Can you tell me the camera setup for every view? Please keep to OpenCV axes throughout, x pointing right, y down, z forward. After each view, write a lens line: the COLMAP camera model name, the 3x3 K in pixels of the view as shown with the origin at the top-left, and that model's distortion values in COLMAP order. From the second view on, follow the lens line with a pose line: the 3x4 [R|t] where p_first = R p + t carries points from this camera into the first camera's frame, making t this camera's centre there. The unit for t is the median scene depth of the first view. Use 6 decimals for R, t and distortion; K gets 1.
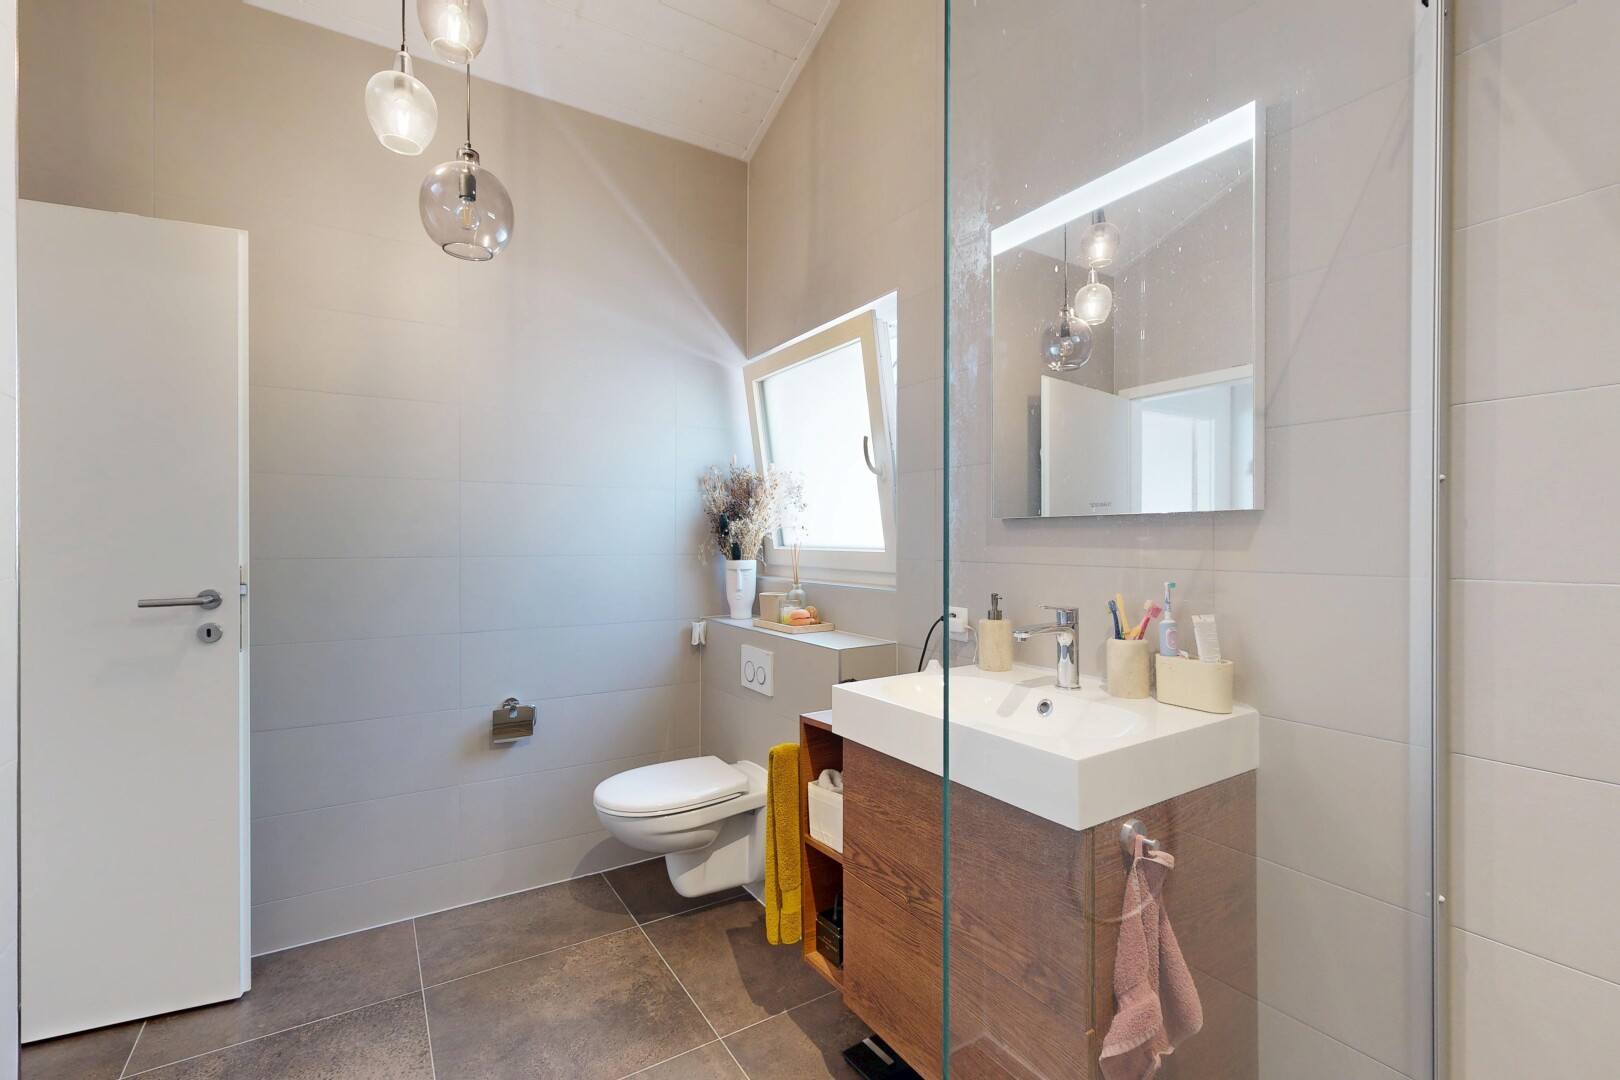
lens RADIAL K [[704.5, 0, 810.0], [0, 704.5, 540.0], [0, 0, 1]] dist [-0.000655, 0.000031]
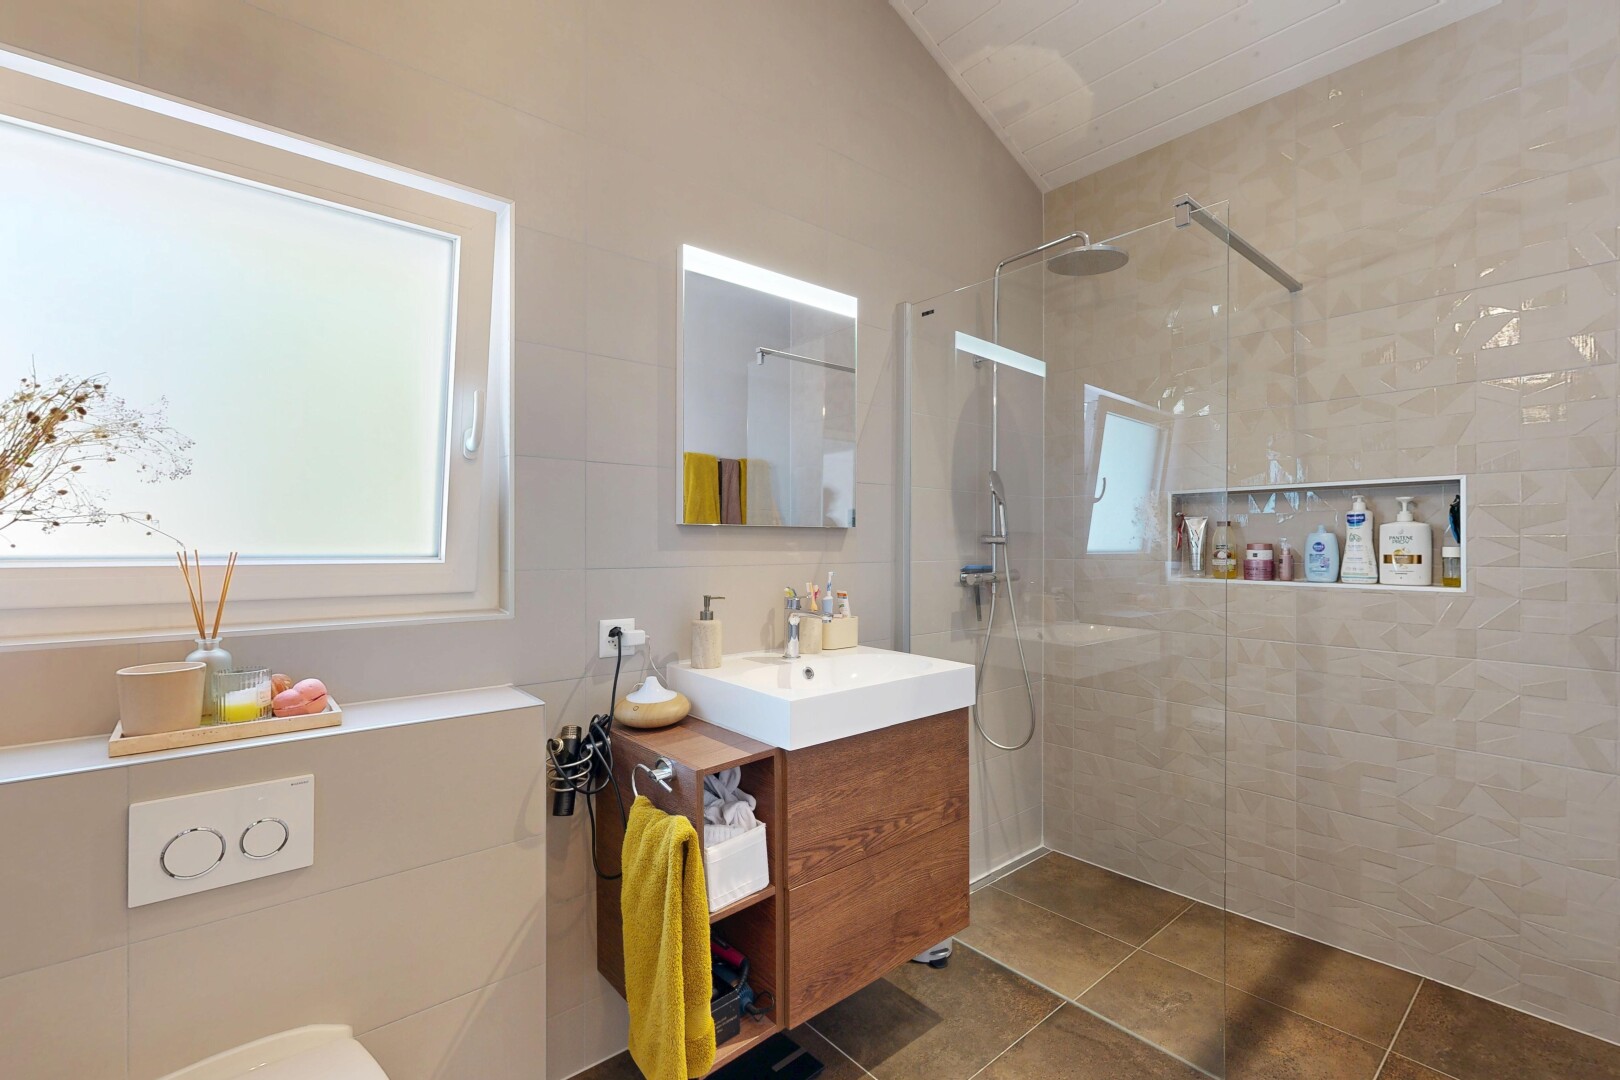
lens RADIAL K [[704.5, 0, 810.0], [0, 704.5, 540.0], [0, 0, 1]] dist [-0.000655, 0.000031]
pose [[-0.144325, 0.004750, 0.989519, -0.962586], [-0.001043, 0.999987, -0.004953, -0.003702], [-0.989530, -0.001747, -0.144318, 1.184292]]
